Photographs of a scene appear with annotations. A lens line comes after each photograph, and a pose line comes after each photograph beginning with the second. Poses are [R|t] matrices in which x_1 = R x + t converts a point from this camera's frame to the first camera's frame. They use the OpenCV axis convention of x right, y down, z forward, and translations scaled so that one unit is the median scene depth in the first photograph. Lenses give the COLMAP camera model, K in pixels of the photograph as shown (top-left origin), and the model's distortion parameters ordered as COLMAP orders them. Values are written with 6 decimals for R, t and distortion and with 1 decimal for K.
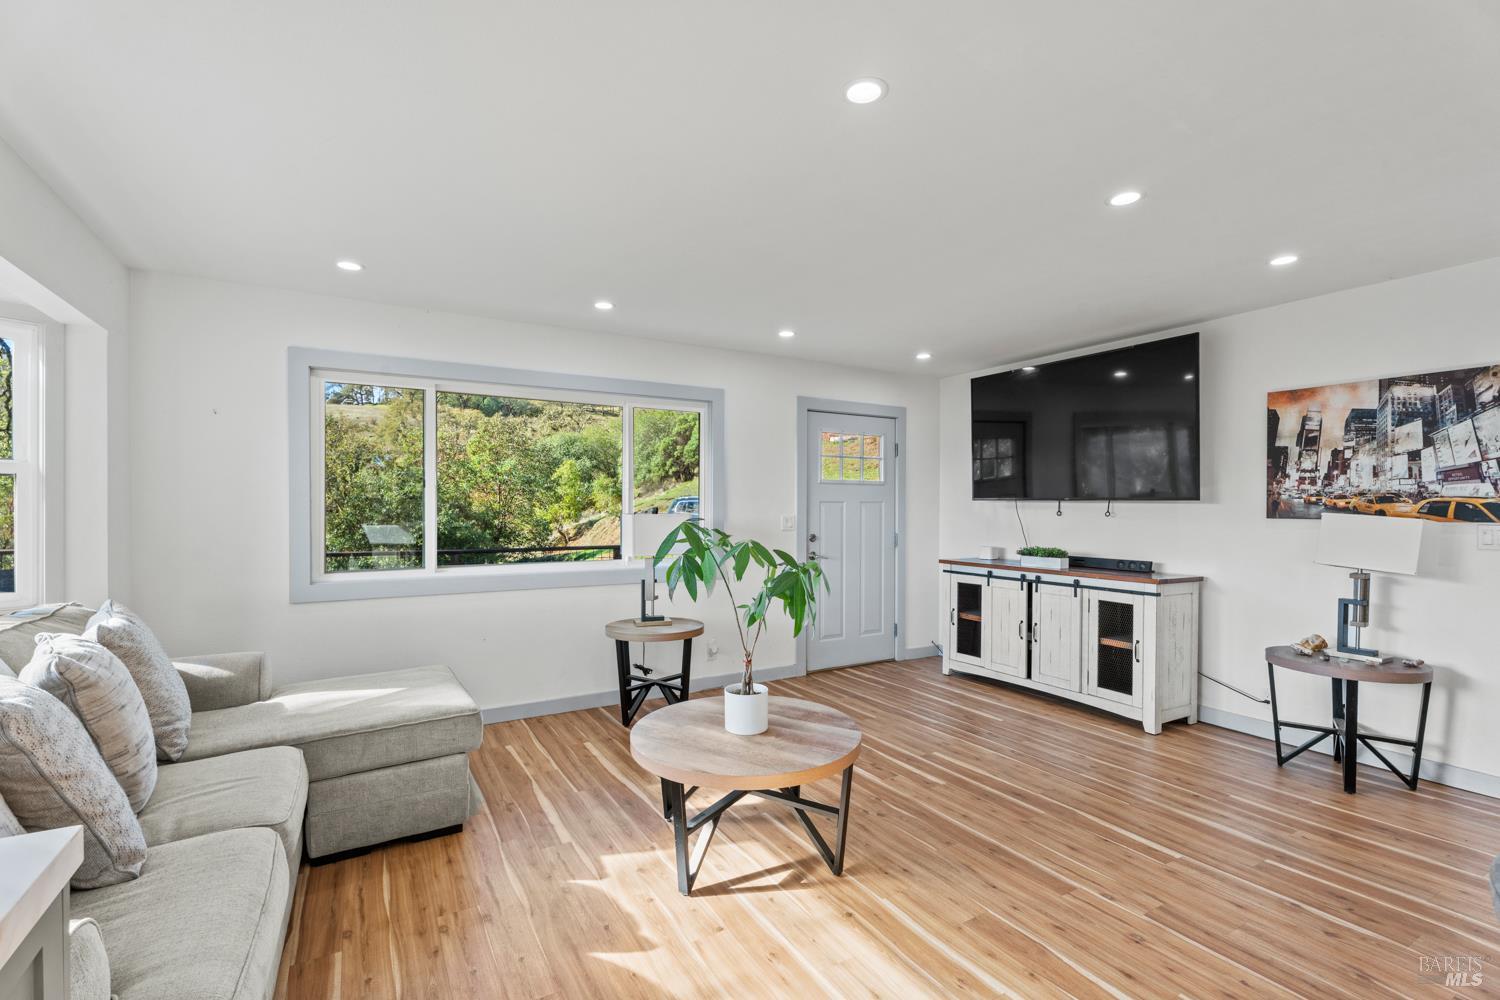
lens RADIAL K [[673.6, 0, 754.0], [0, 673.6, 505.9], [0, 0, 1]] dist [0.002063, 0.000139]
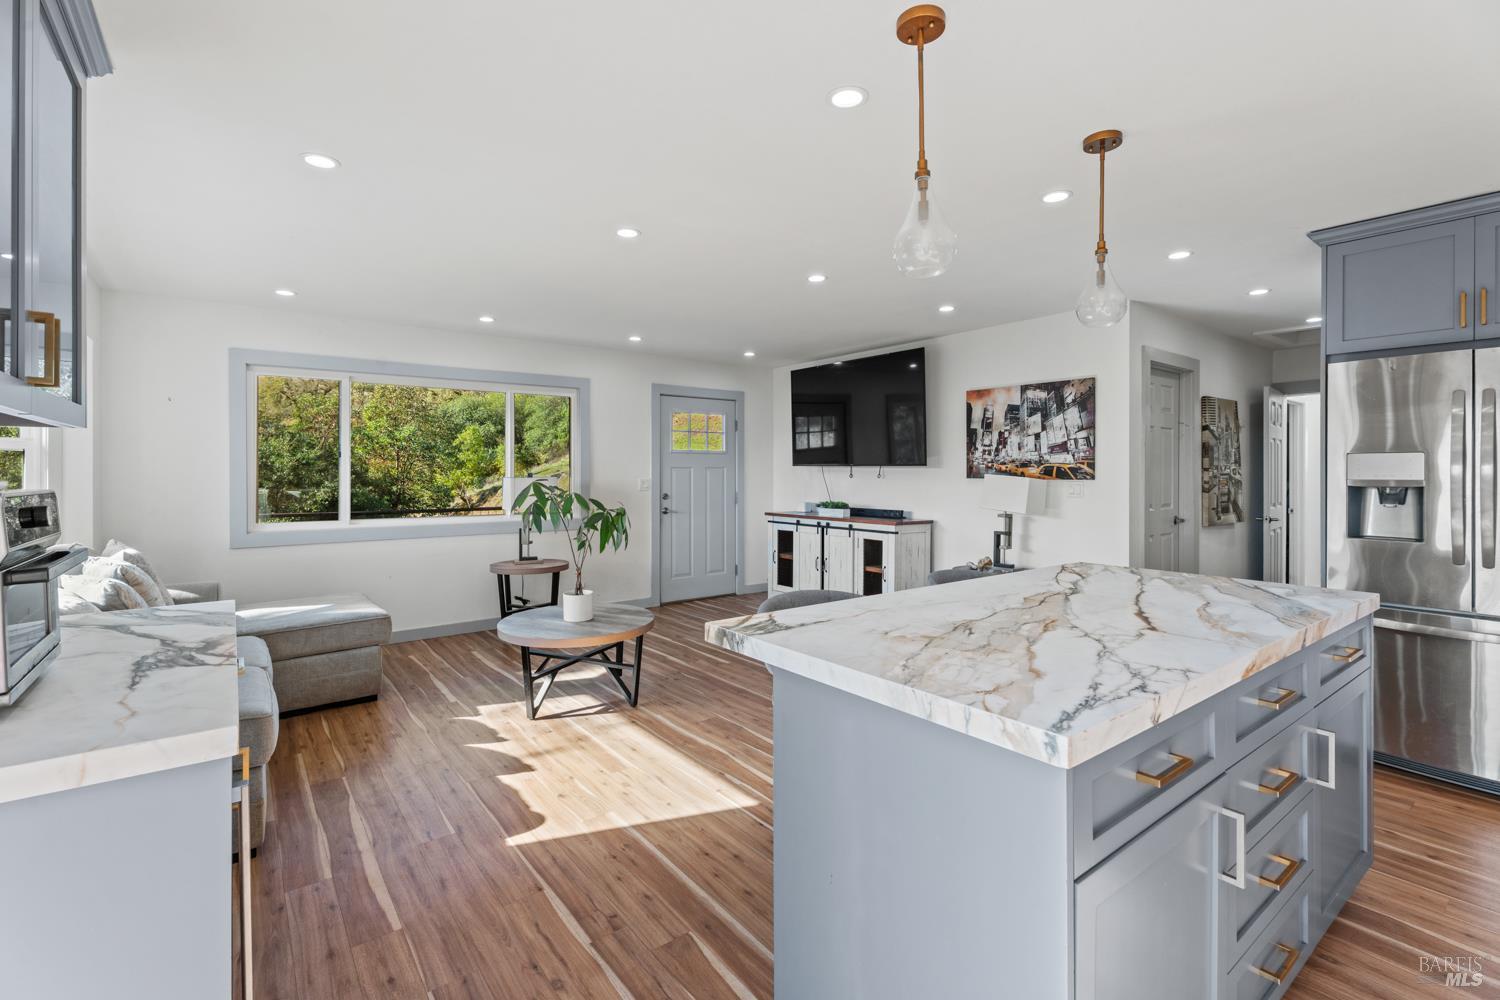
lens RADIAL K [[673.6, 0, 750.2], [0, 673.6, 469.1], [0, 0, 1]] dist [0.002063, 0.000139]
pose [[0.992614, -0.003366, 0.121272, 0.129361], [0.003725, 0.999989, -0.002736, 0.001090], [-0.121262, 0.003167, 0.992616, -0.371190]]
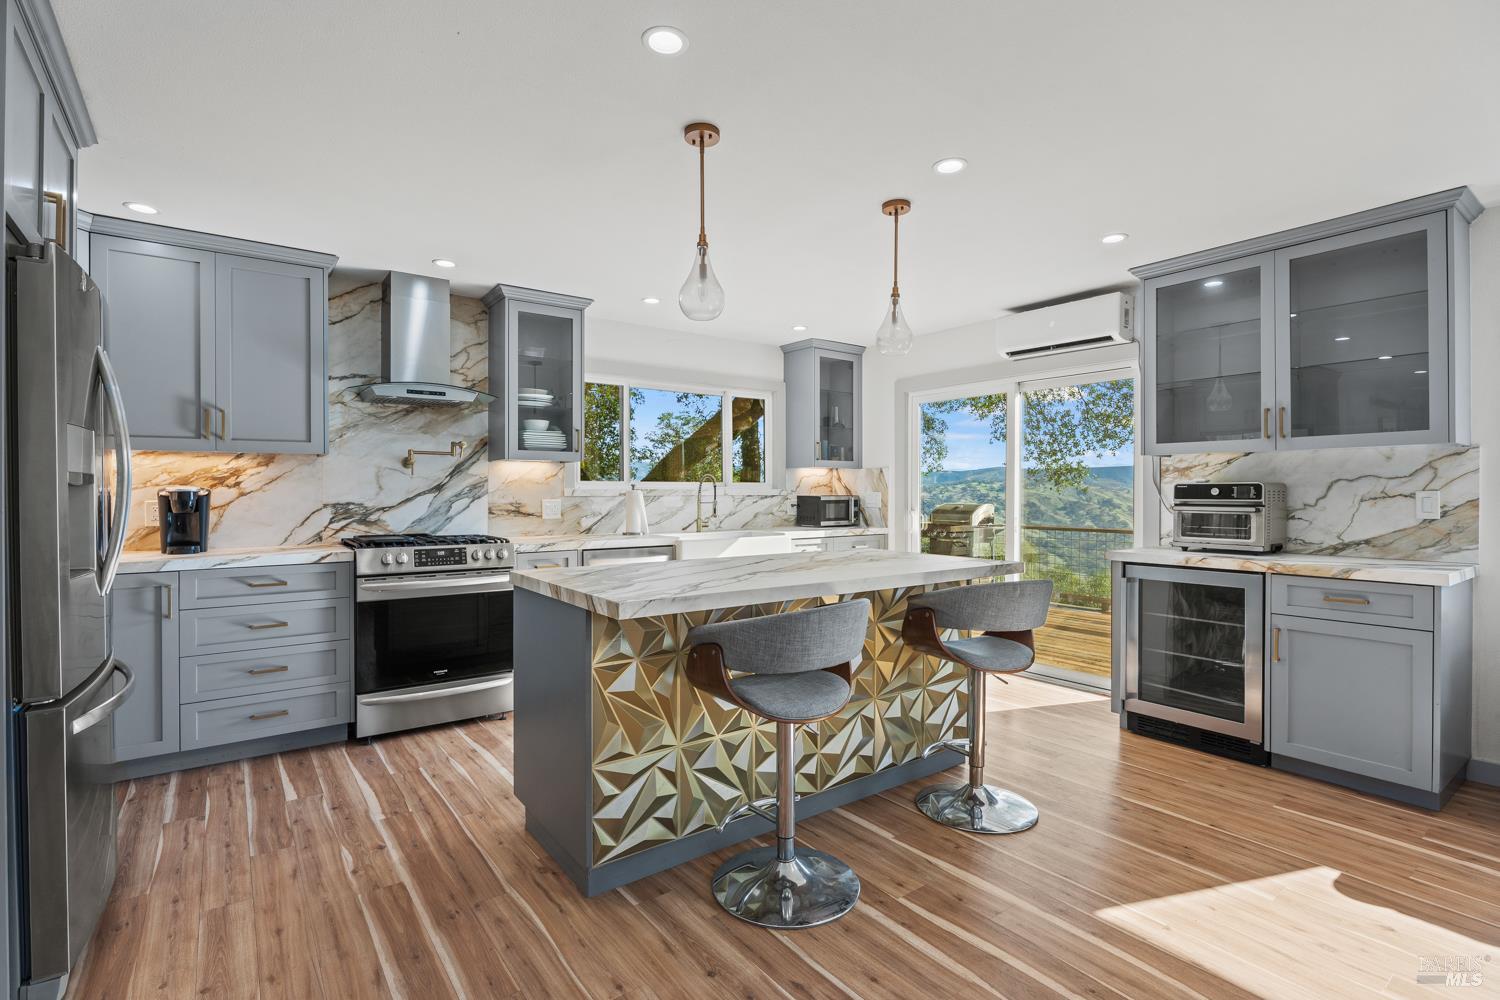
lens RADIAL K [[695.4, 0, 755.4], [0, 695.4, 491.9], [0, 0, 1]] dist [-0.004759, -0.000844]
pose [[-0.992393, -0.003684, -0.123055, 0.547174], [-0.003987, 0.999990, 0.002216, 0.022906], [0.123046, 0.002690, -0.992397, 0.814448]]
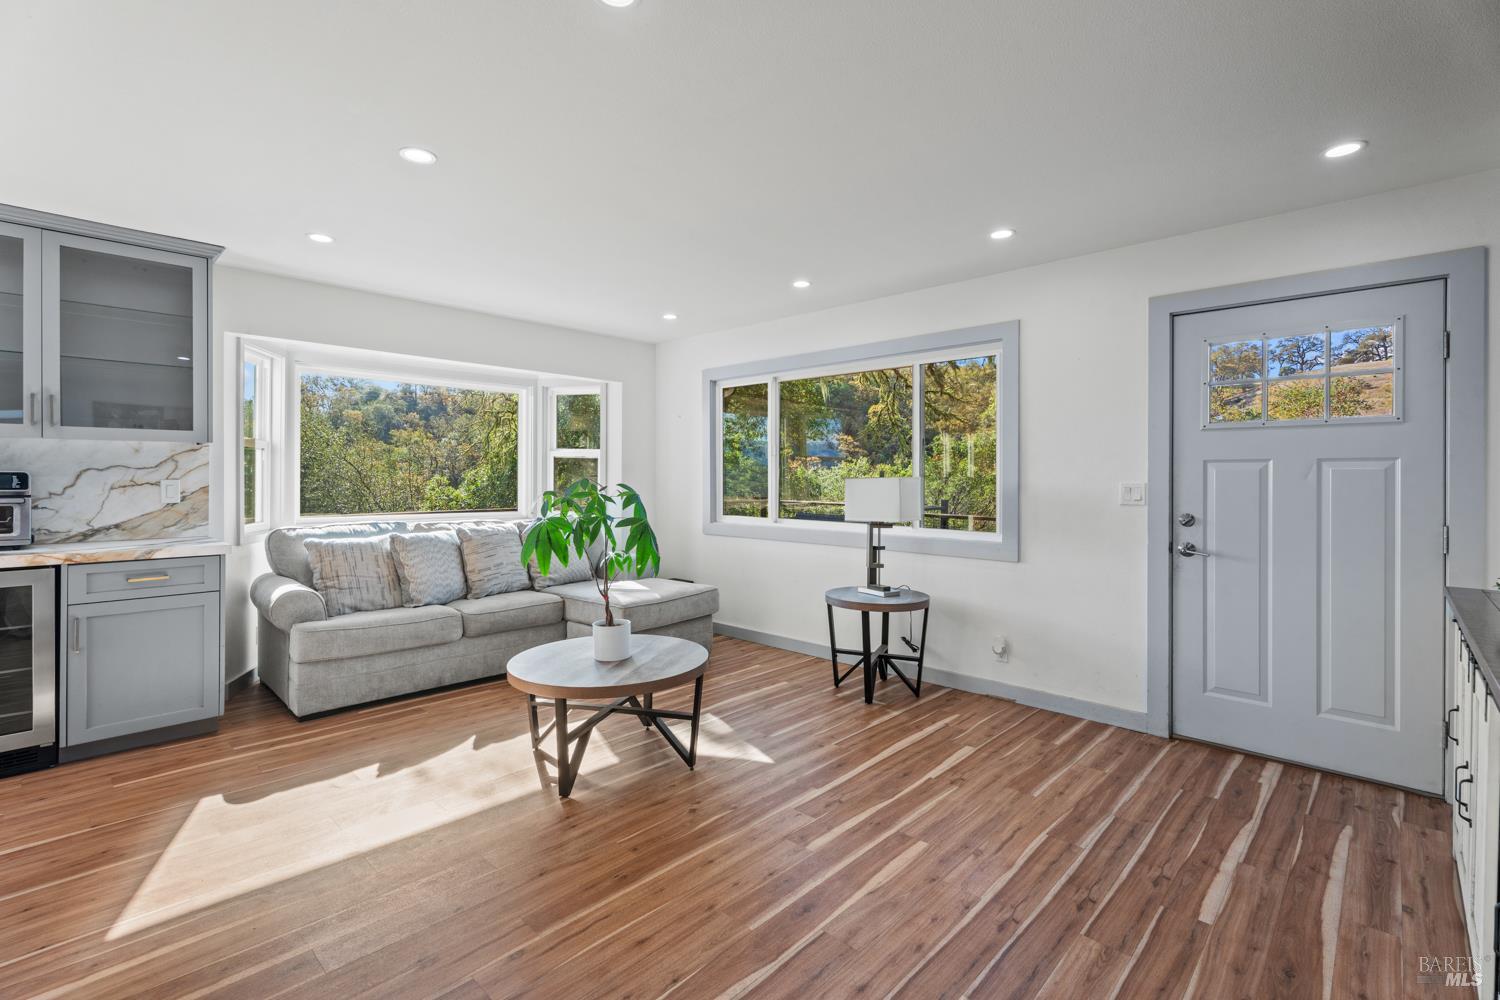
lens RADIAL K [[673.6, 0, 729.5], [0, 673.6, 479.2], [0, 0, 1]] dist [0.002063, 0.000139]
pose [[0.267876, 0.001186, -0.963453, 0.797293], [-0.003735, 0.999993, 0.000192, 0.016542], [0.963446, 0.003547, 0.267879, 0.609525]]
